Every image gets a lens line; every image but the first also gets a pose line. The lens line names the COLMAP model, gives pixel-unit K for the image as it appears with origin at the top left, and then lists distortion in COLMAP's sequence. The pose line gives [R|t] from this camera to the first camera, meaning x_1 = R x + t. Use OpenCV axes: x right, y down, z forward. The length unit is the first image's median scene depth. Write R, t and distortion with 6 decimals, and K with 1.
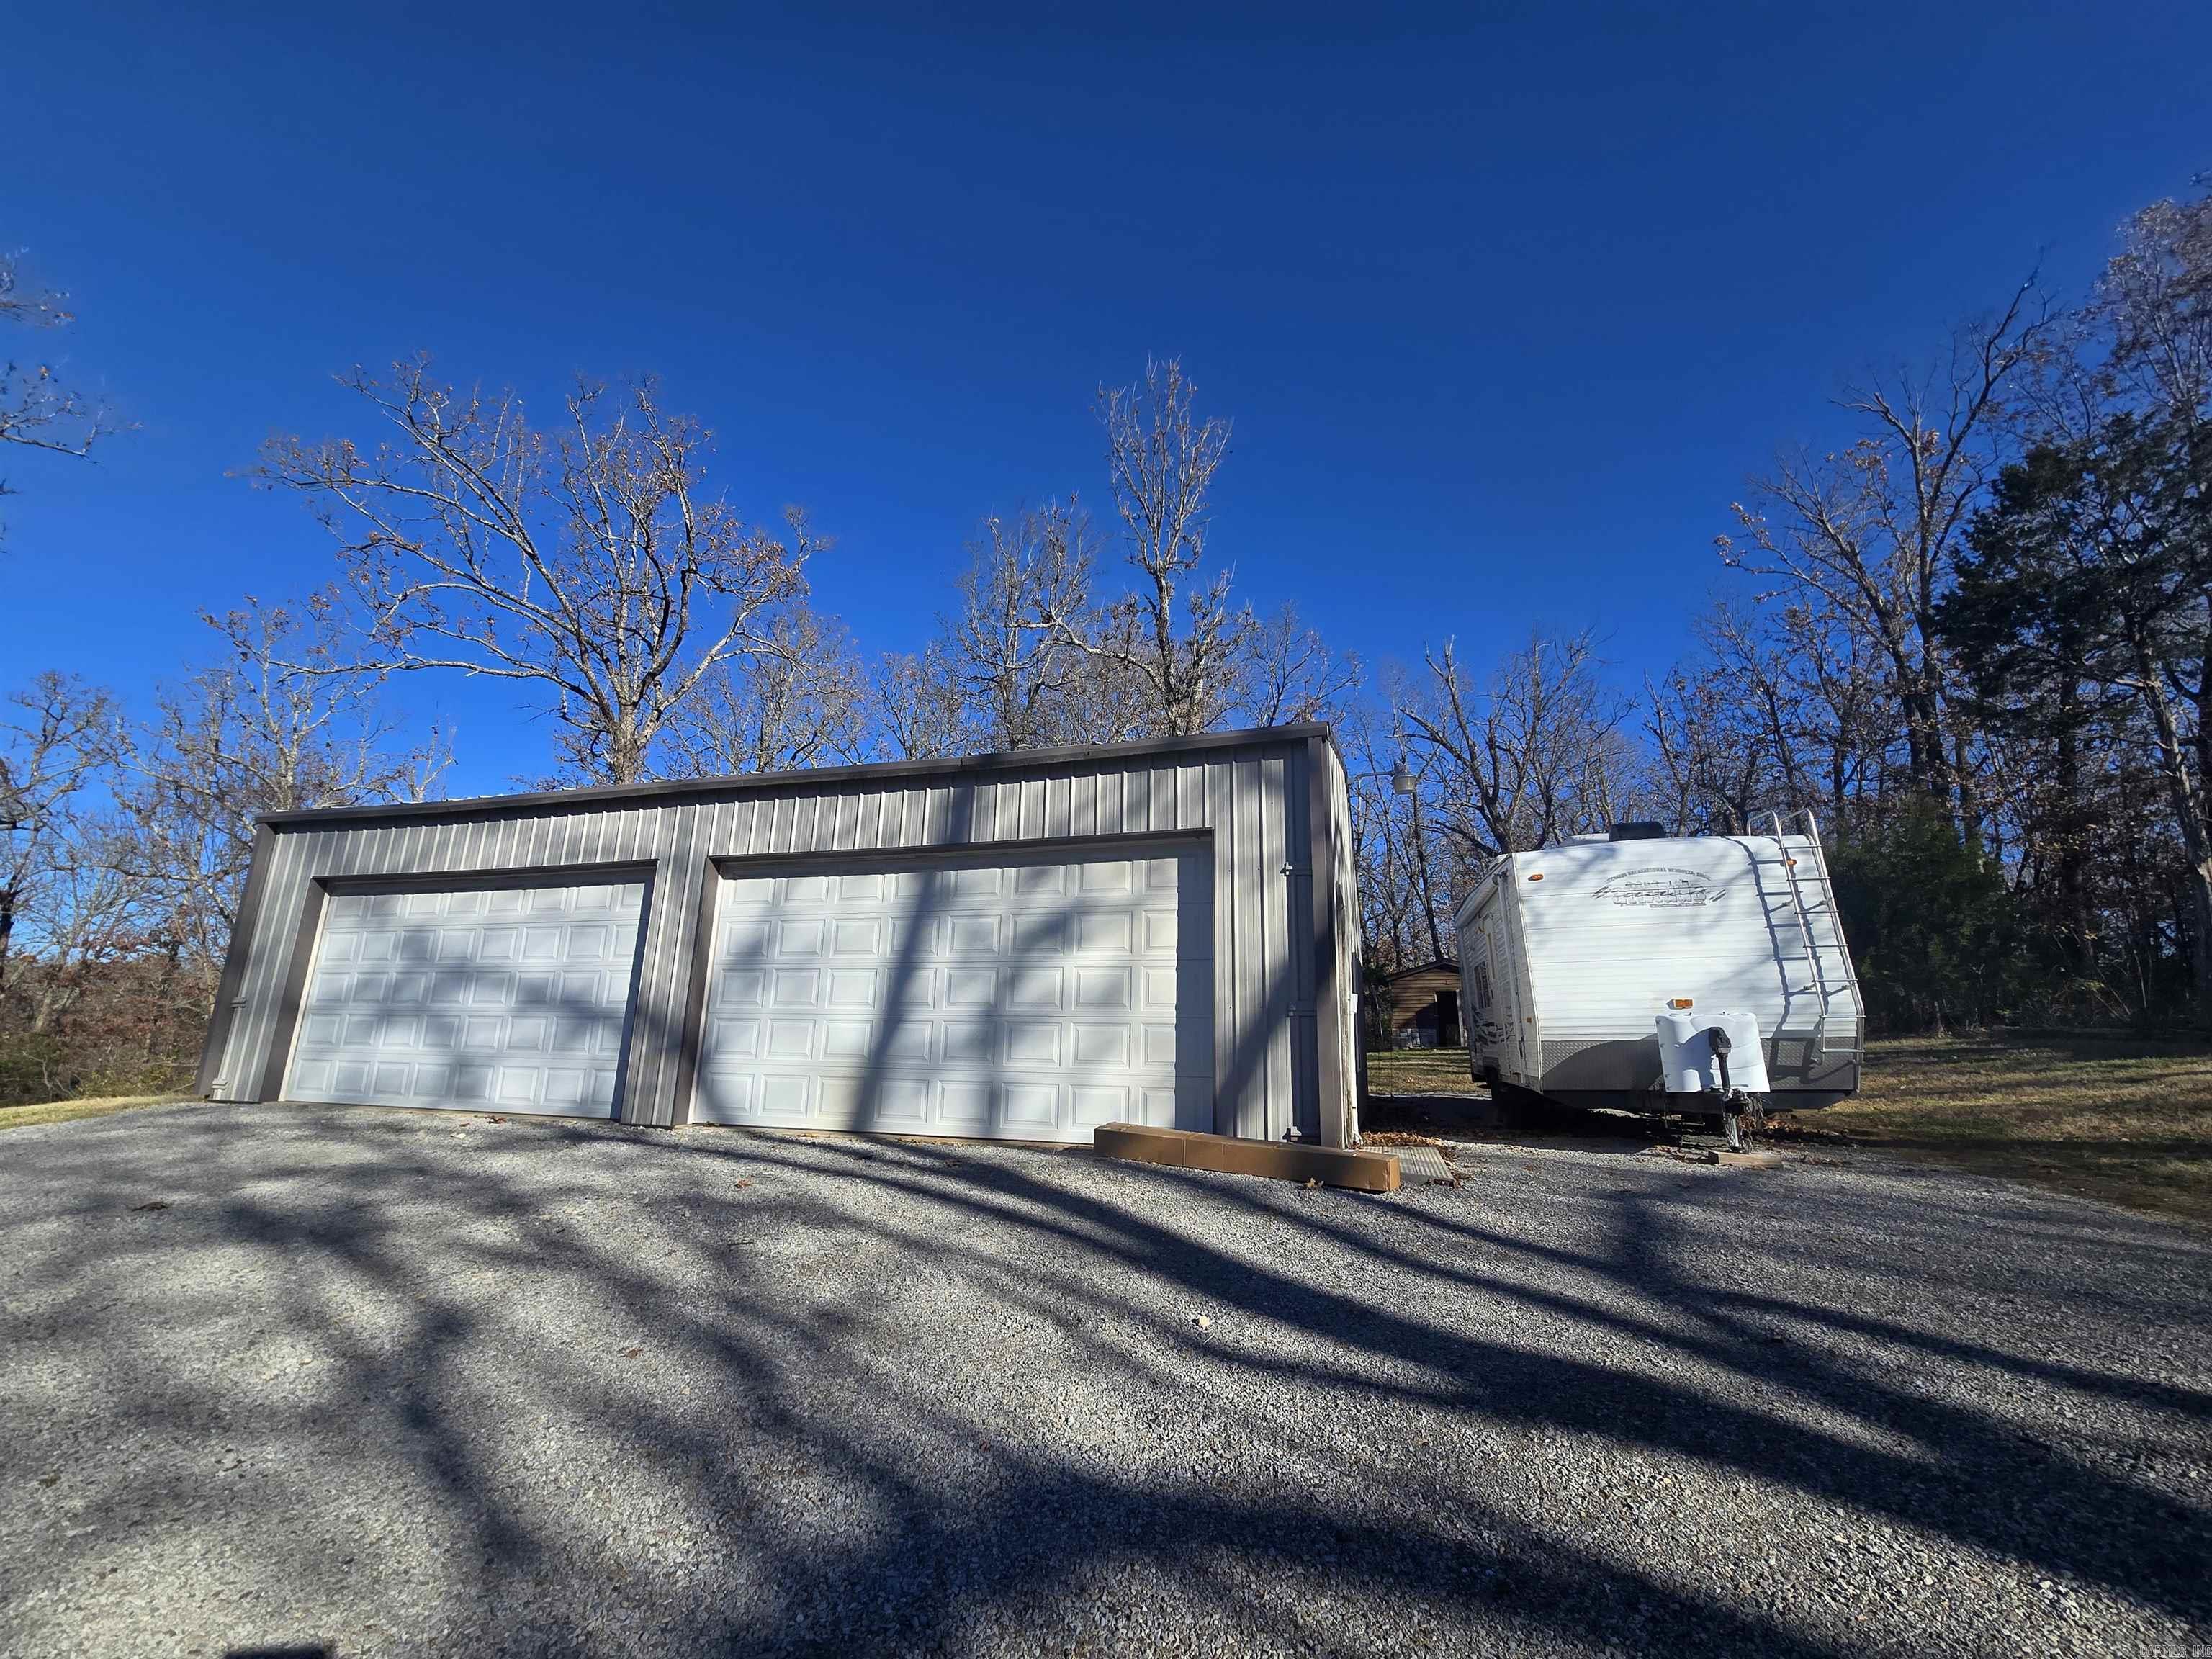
lens RADIAL K [[897.6, 0, 1107.0], [0, 897.6, 840.7], [0, 0, 1]] dist [-0.007787, 0.000456]
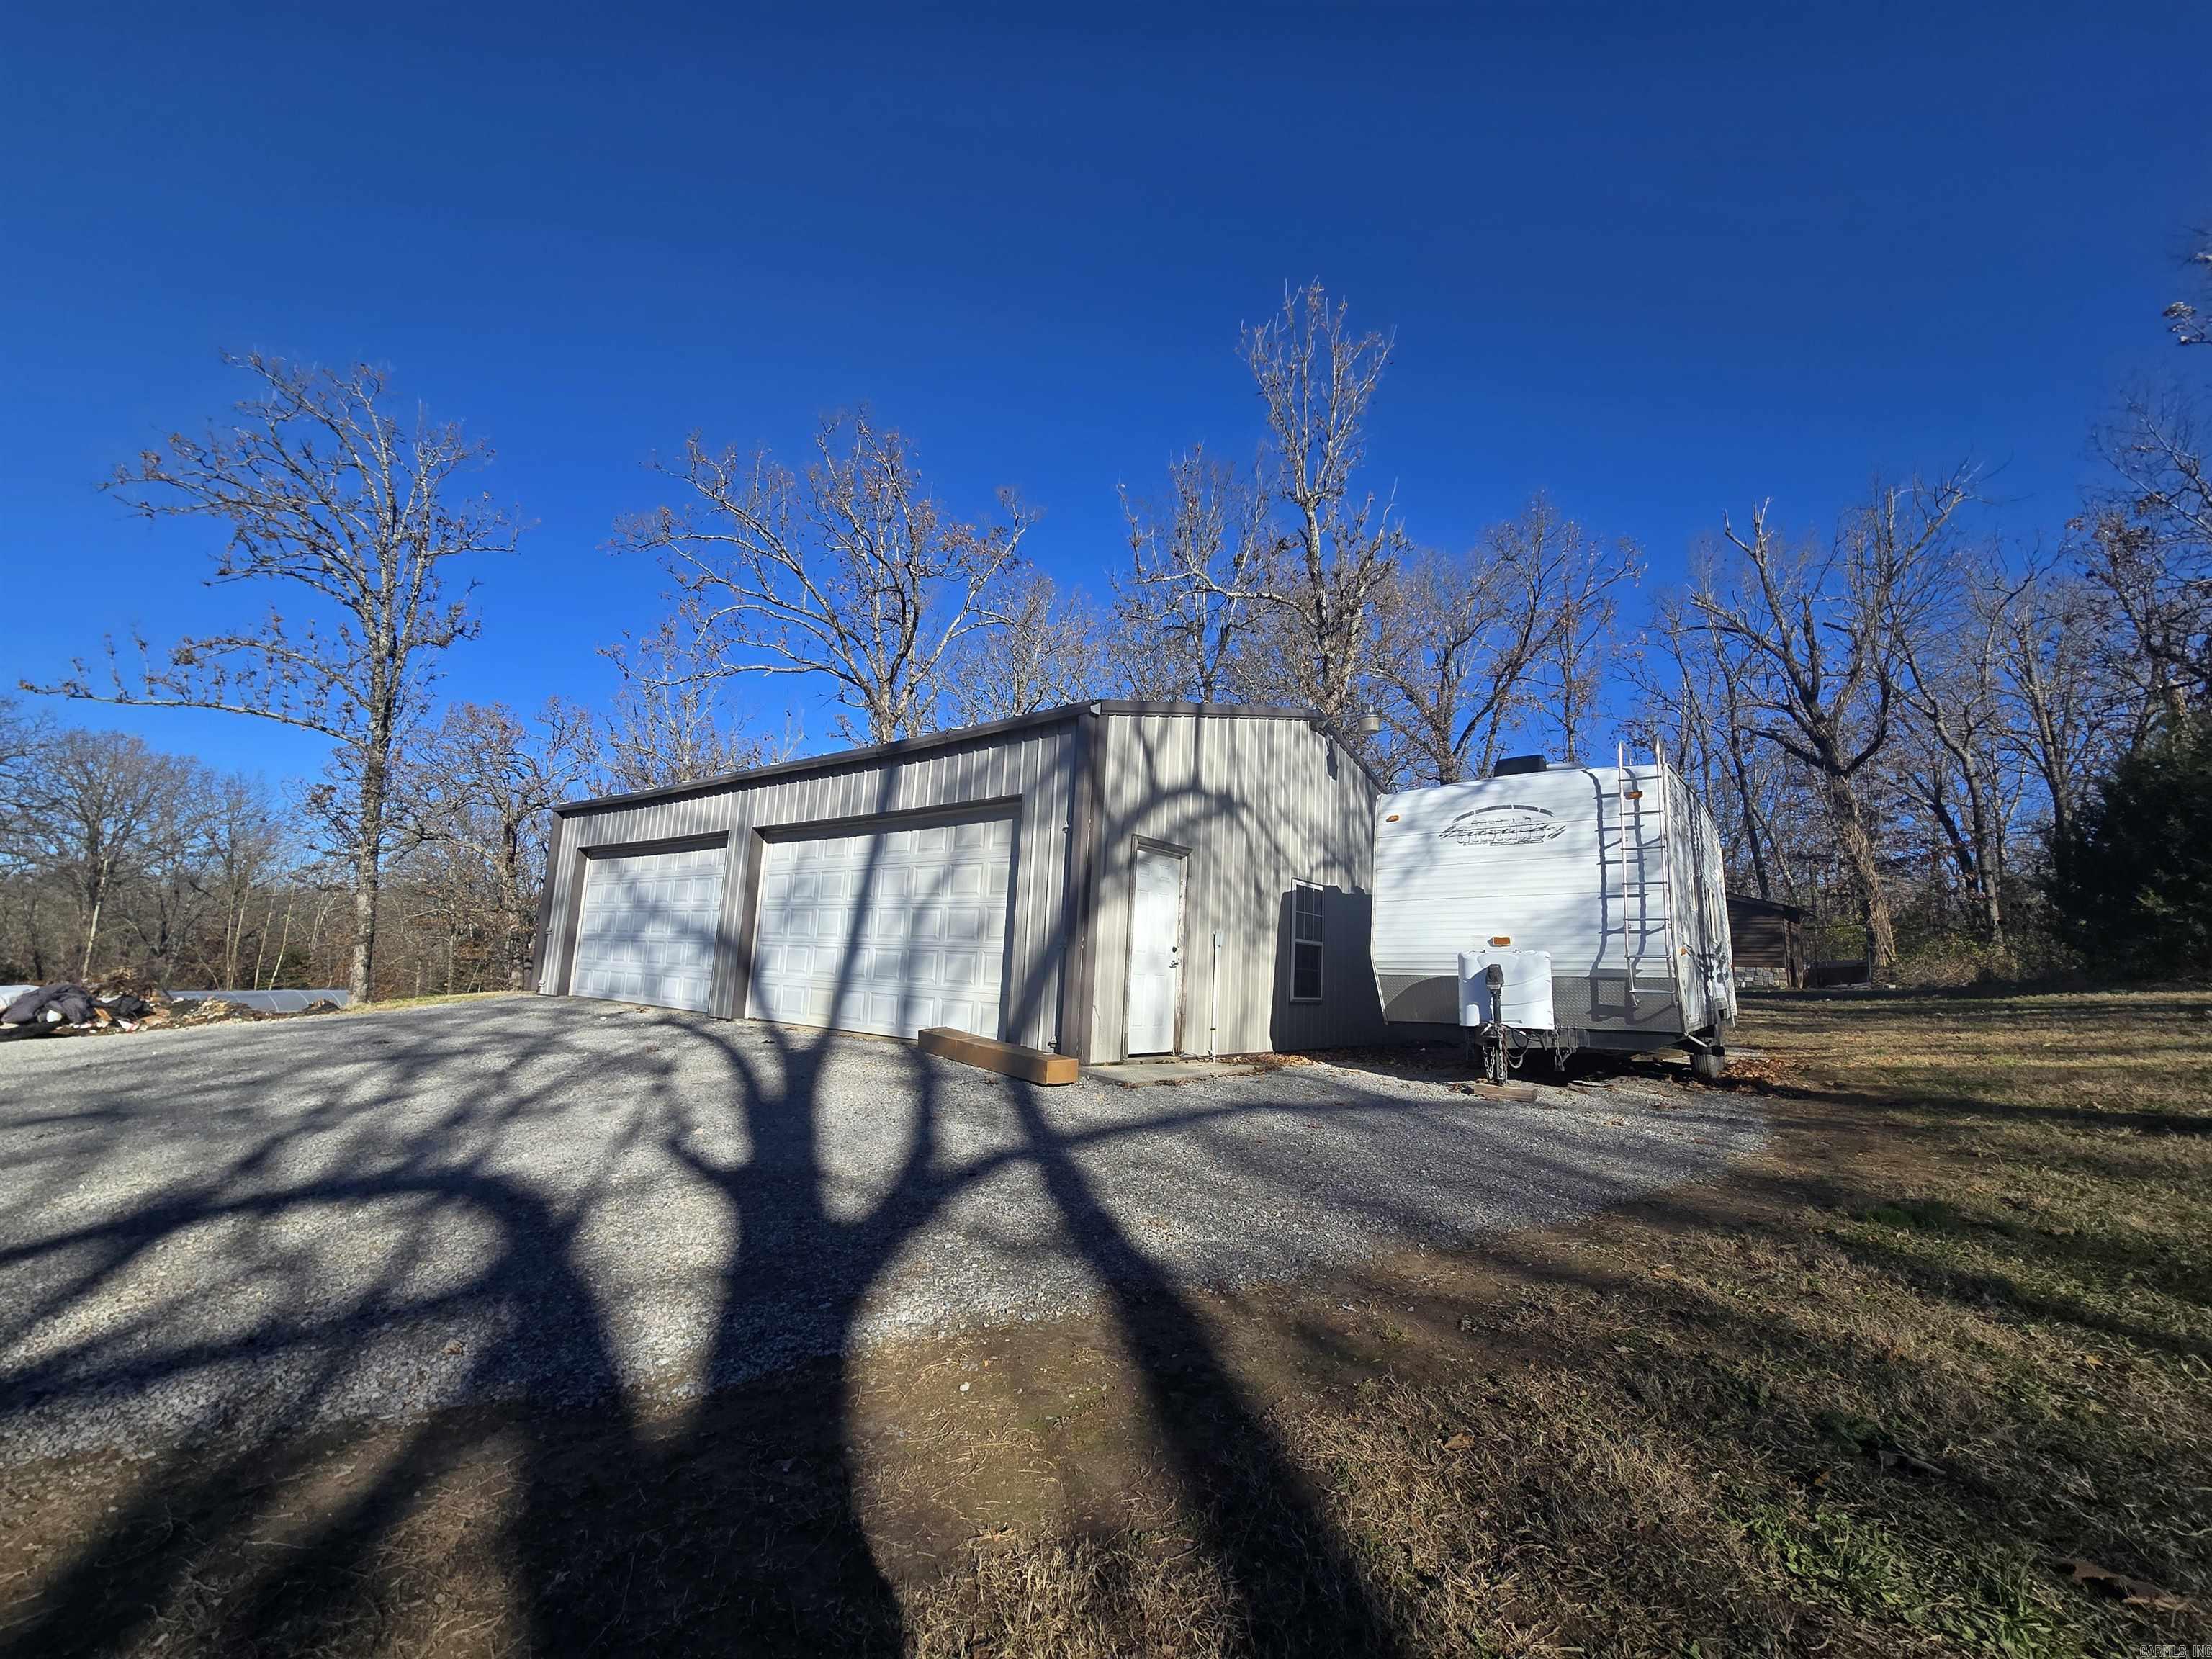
lens RADIAL K [[897.6, 0, 1088.3], [0, 897.6, 821.8], [0, 0, 1]] dist [-0.007787, 0.000456]
pose [[0.931420, -0.037922, -0.361965, 0.523149], [0.057413, 0.997414, 0.043241, -0.019892], [0.359389, -0.061057, 0.931188, -0.086908]]
